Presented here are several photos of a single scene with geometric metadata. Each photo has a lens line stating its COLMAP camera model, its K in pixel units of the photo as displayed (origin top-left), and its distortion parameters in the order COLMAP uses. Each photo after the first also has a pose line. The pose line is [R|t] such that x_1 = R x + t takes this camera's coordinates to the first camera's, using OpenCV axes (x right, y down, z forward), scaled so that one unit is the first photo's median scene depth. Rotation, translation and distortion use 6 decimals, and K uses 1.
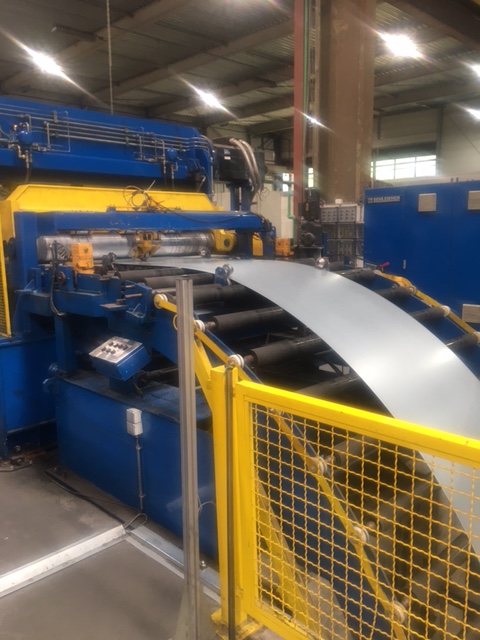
lens RADIAL K [[538.9, 0, 241.2], [0, 538.9, 321.3], [0, 0, 1]] dist [0.096795, -0.156536]
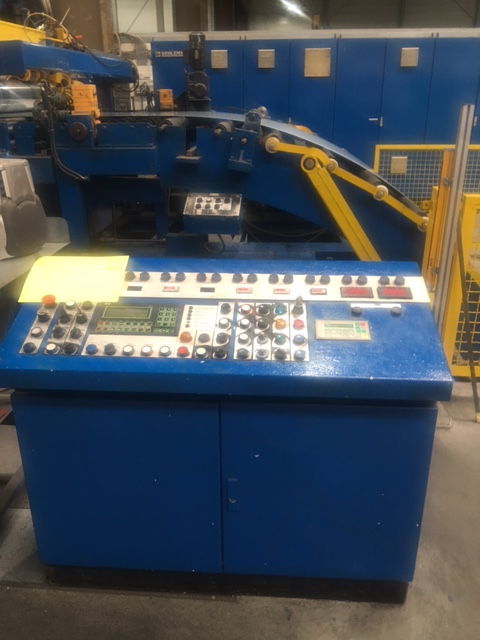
lens RADIAL K [[541.0, 0, 240.0], [0, 541.0, 320.0], [0, 0, 1]] dist [0.073133, -0.126568]
pose [[0.751748, -0.240121, 0.614180, -0.541545], [0.102720, 0.962621, 0.250620, 0.008975], [-0.651401, -0.125314, 0.748313, 0.162090]]
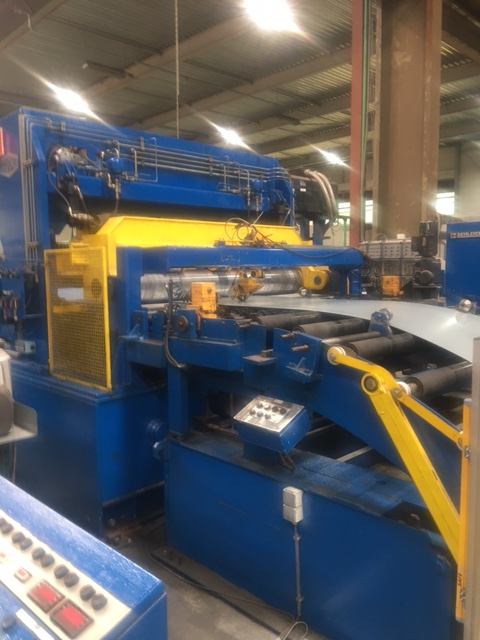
lens RADIAL K [[541.0, 0, 240.0], [0, 541.0, 320.0], [0, 0, 1]] dist [0.073133, -0.126568]
pose [[0.999986, 0.004366, -0.003072, -0.180161], [-0.004560, 0.997799, -0.066158, -0.022229], [0.002776, 0.066171, 0.997804, 0.116684]]
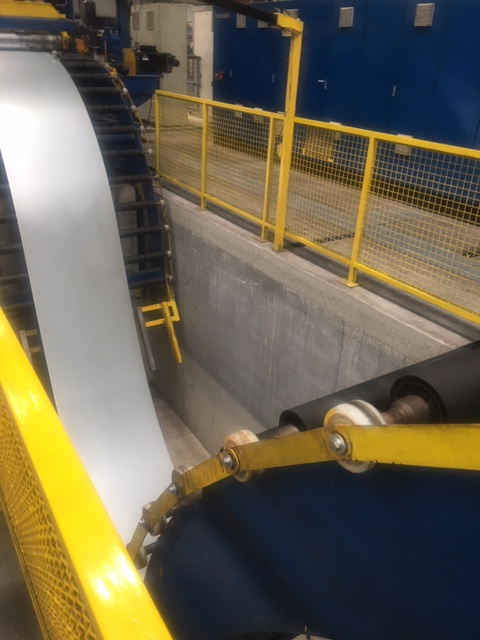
lens RADIAL K [[541.0, 0, 240.0], [0, 541.0, 320.0], [0, 0, 1]] dist [0.073133, -0.126568]
pose [[0.972417, 0.149440, -0.179088, 0.851868], [-0.087071, 0.944868, 0.315665, 0.043335], [0.216388, -0.291364, 0.931817, -0.413814]]
